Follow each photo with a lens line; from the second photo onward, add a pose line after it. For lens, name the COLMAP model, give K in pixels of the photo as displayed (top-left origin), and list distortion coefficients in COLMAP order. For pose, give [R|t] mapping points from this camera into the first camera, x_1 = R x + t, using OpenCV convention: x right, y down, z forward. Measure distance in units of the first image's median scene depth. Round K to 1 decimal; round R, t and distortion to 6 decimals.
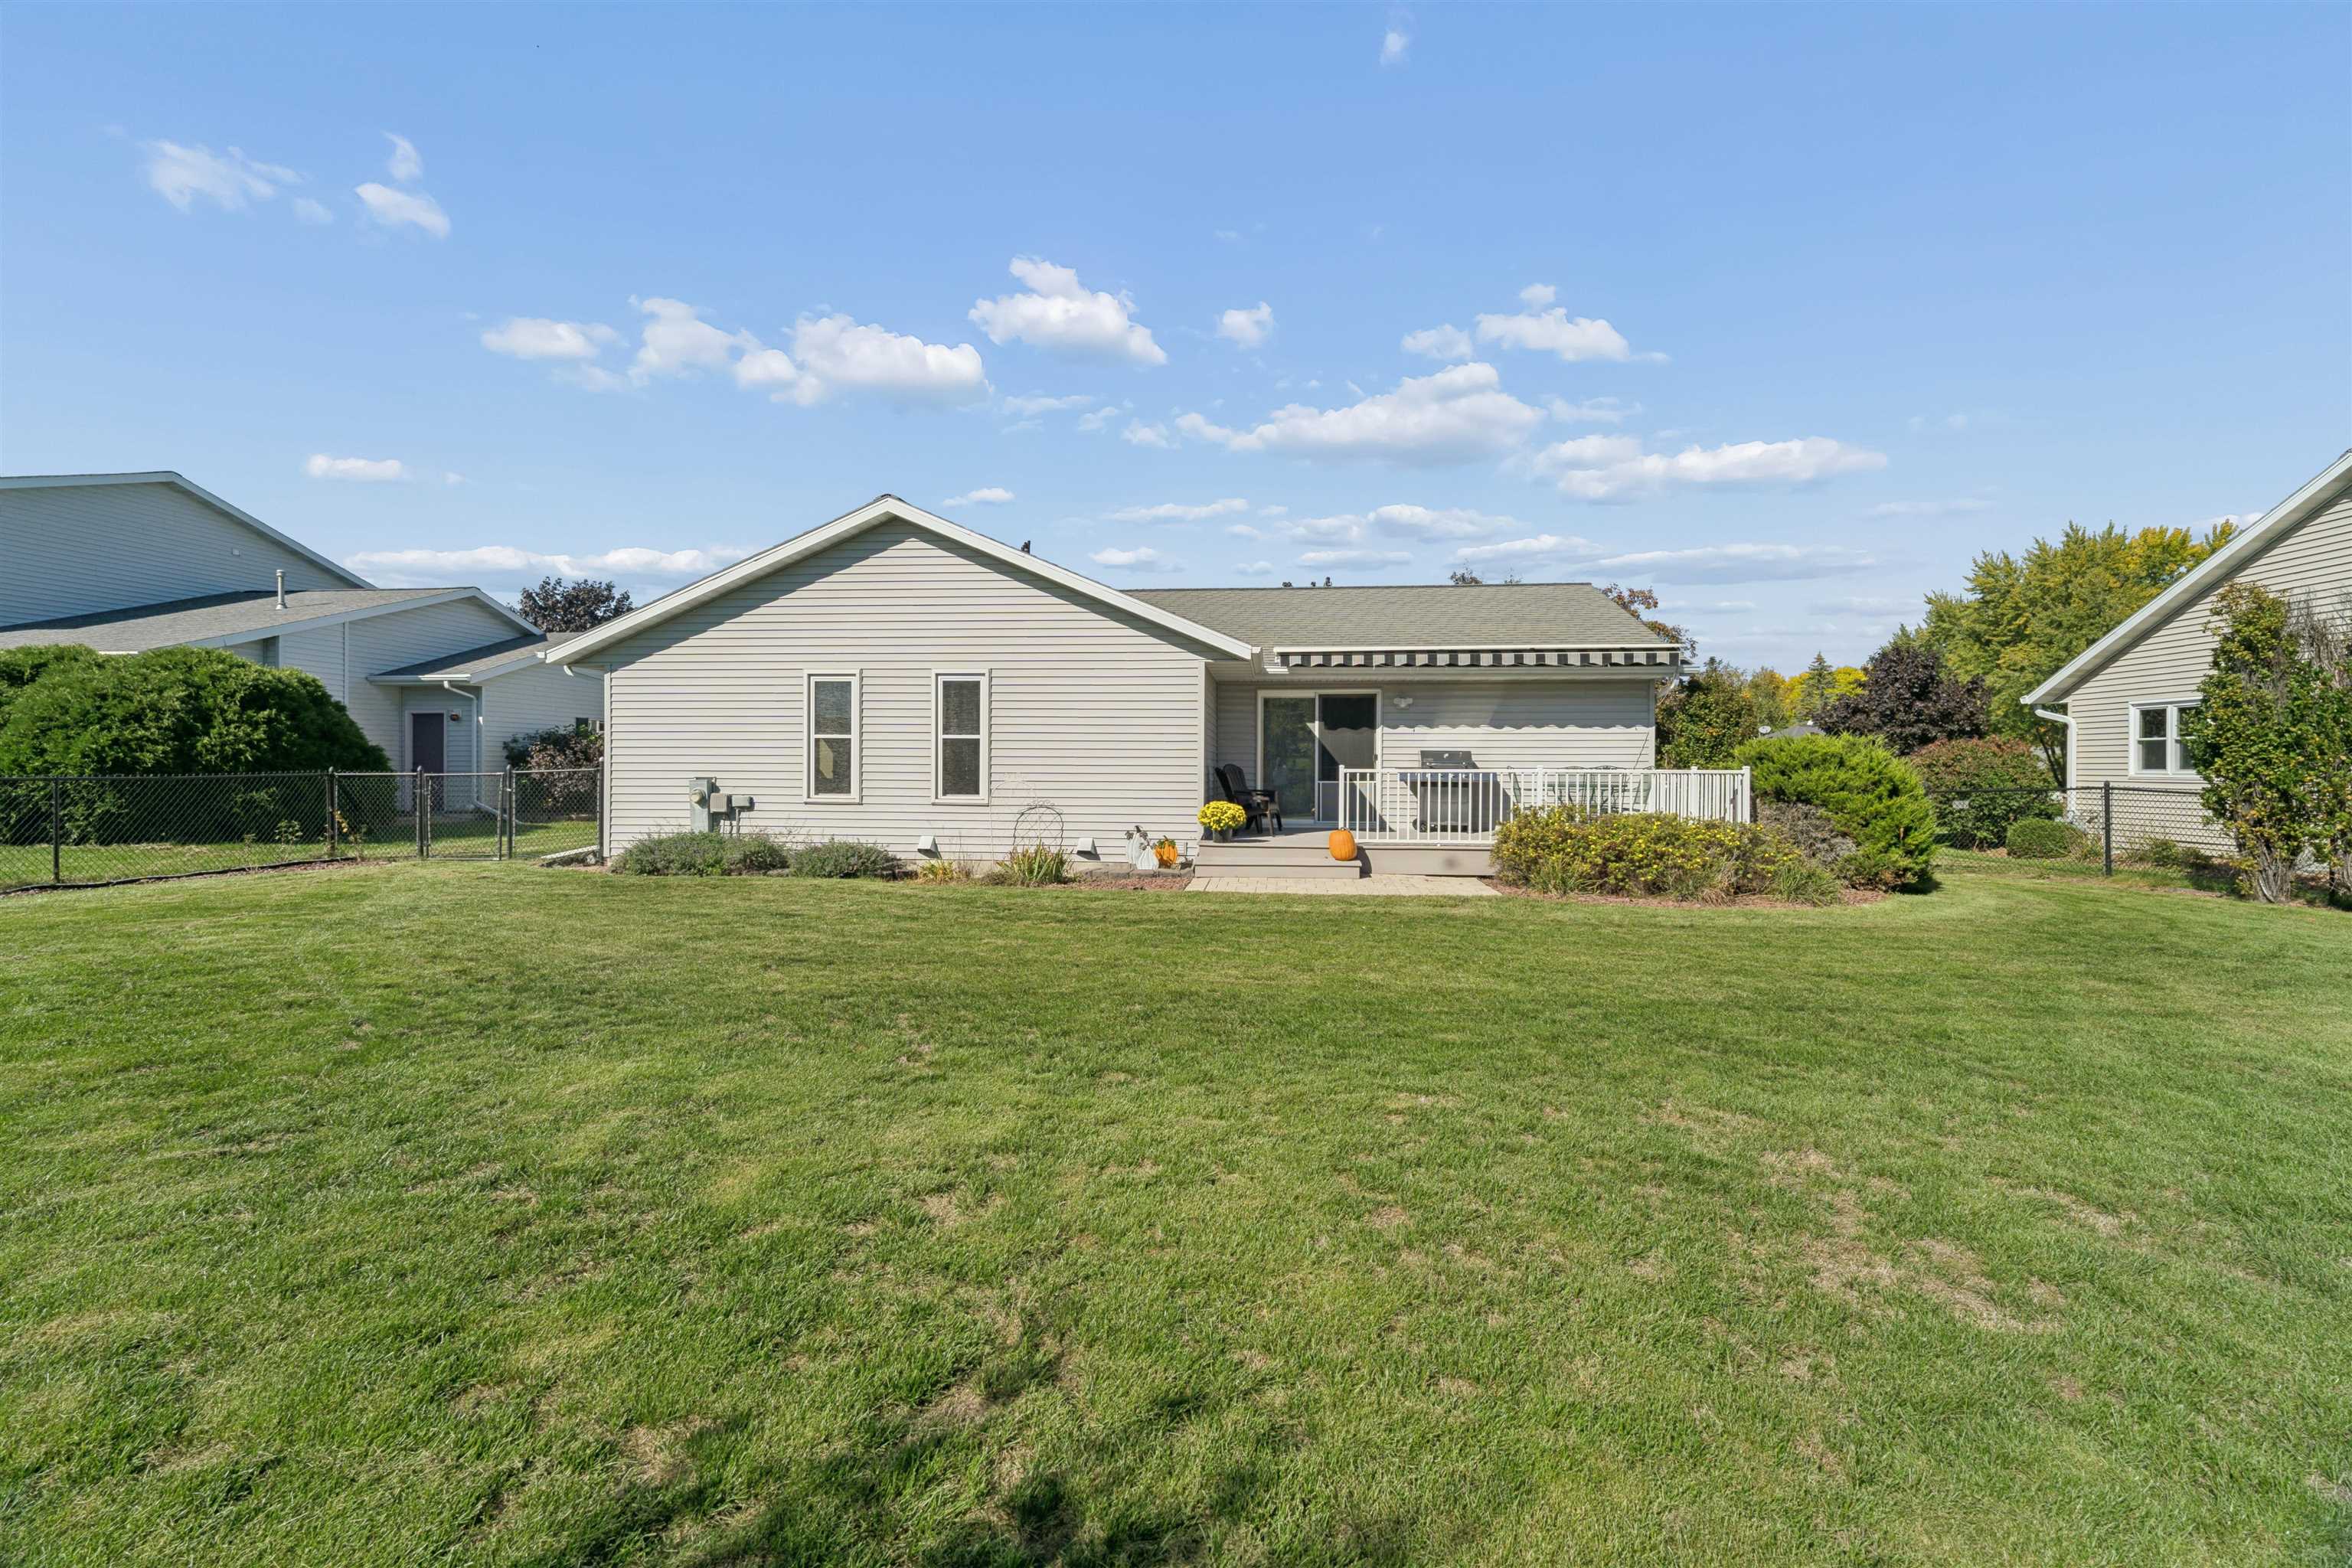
lens RADIAL K [[995.0, 0, 1172.0], [0, 995.0, 757.3], [0, 0, 1]] dist [-0.000258, -0.000186]
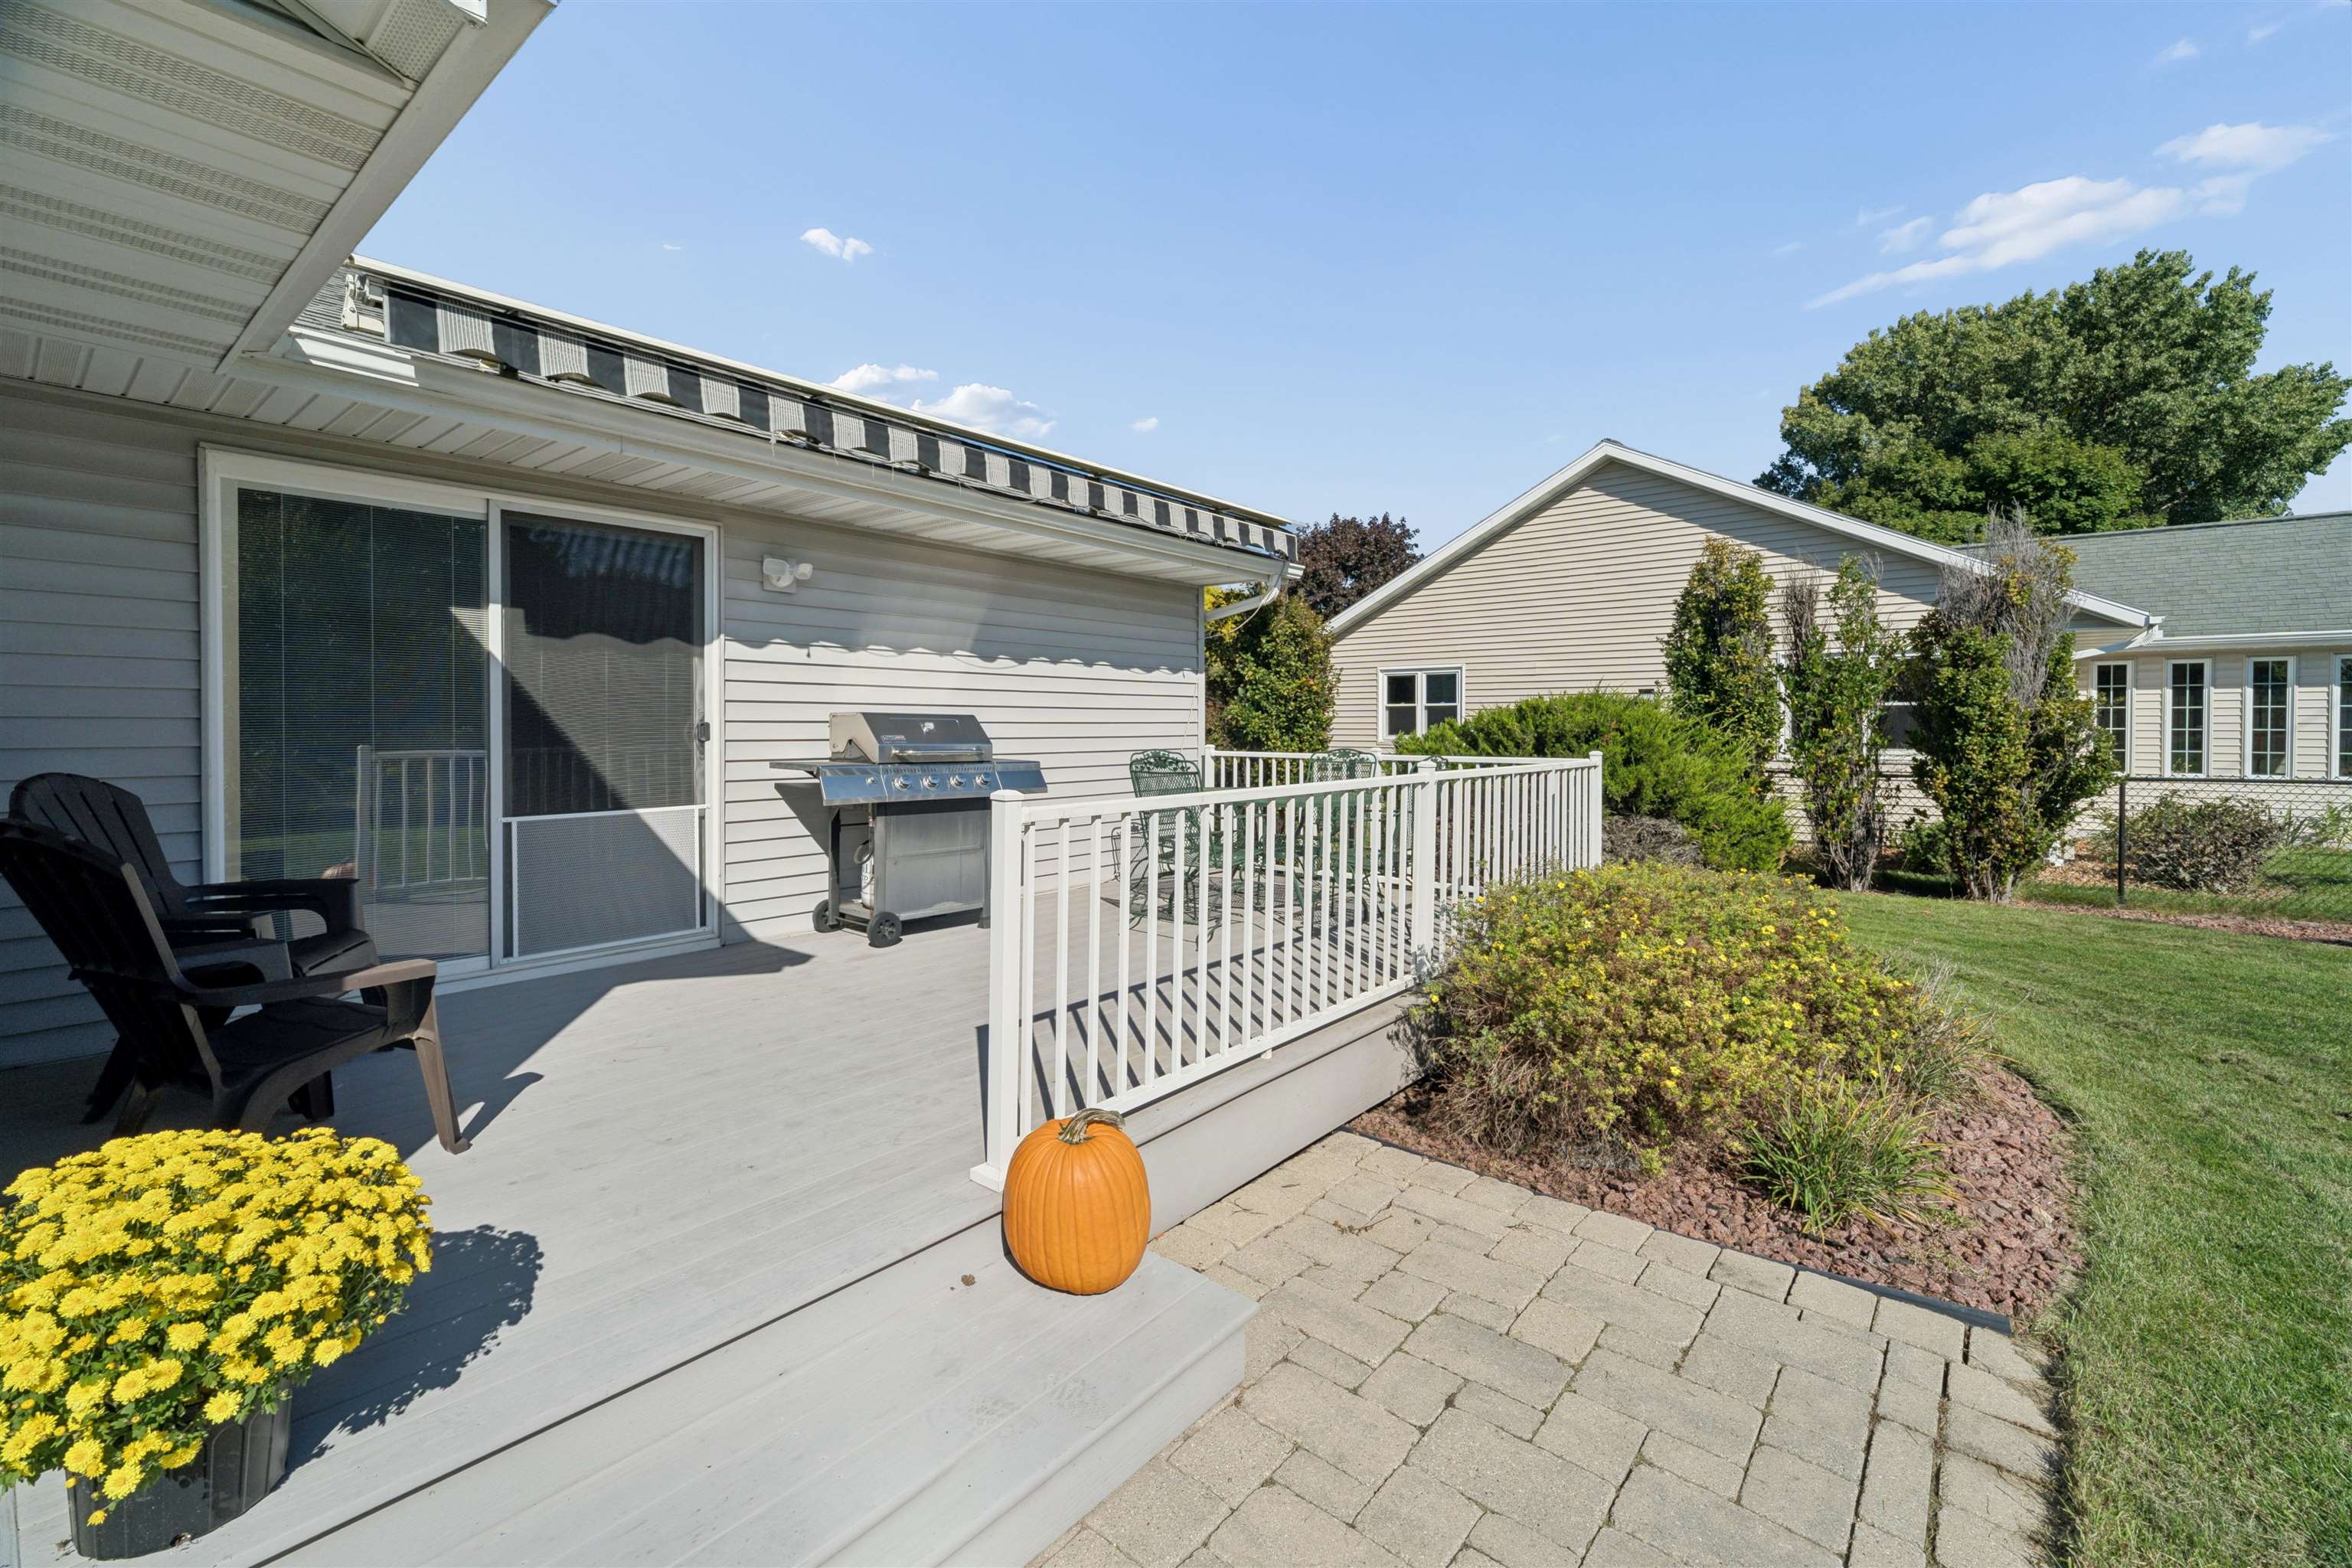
lens RADIAL K [[1002.3, 0, 1163.7], [0, 1002.3, 738.5], [0, 0, 1]] dist [0.015263, 0.000091]
pose [[0.569323, -0.013626, 0.822001, 0.018355], [-0.009290, 0.999692, 0.023006, -0.007235], [-0.822062, -0.020734, 0.569021, 0.741603]]
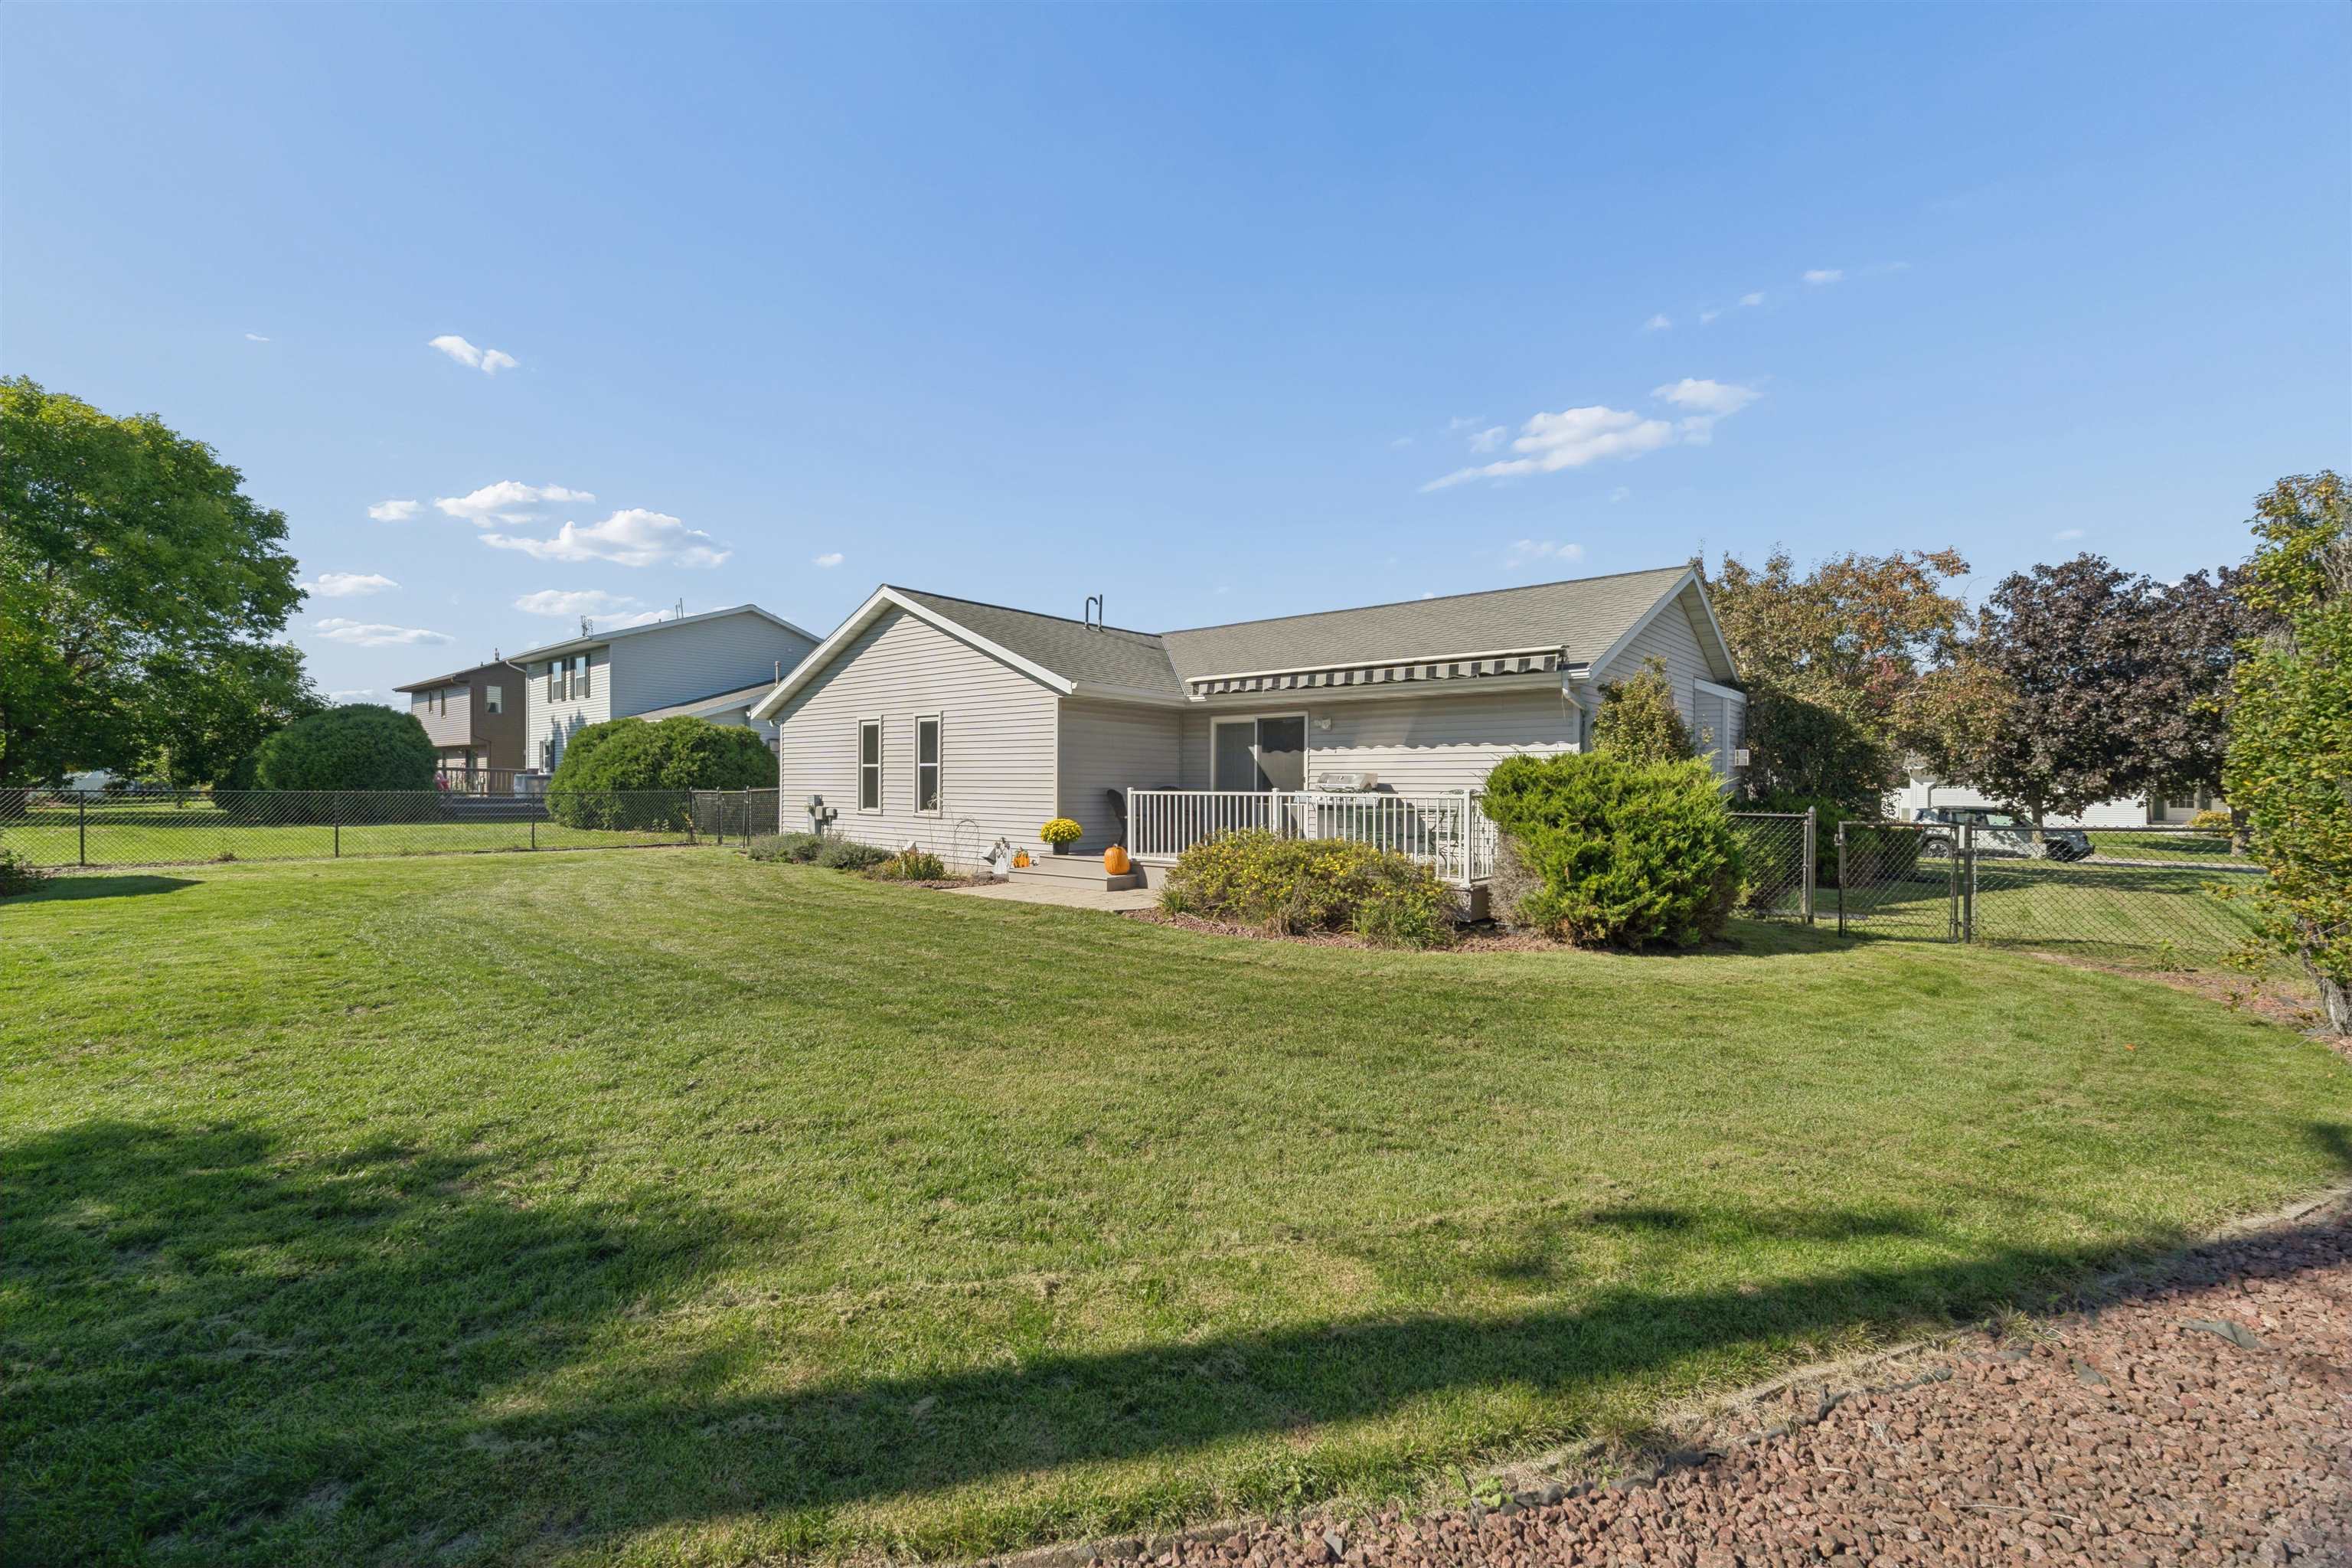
lens RADIAL K [[975.5, 0, 1165.8], [0, 975.5, 769.0], [0, 0, 1]] dist [-0.002512, -0.000575]
pose [[0.821606, -0.008049, -0.569998, 0.703693], [0.002943, 0.999947, -0.009878, -0.001635], [0.570048, 0.006438, 0.821586, 0.126256]]
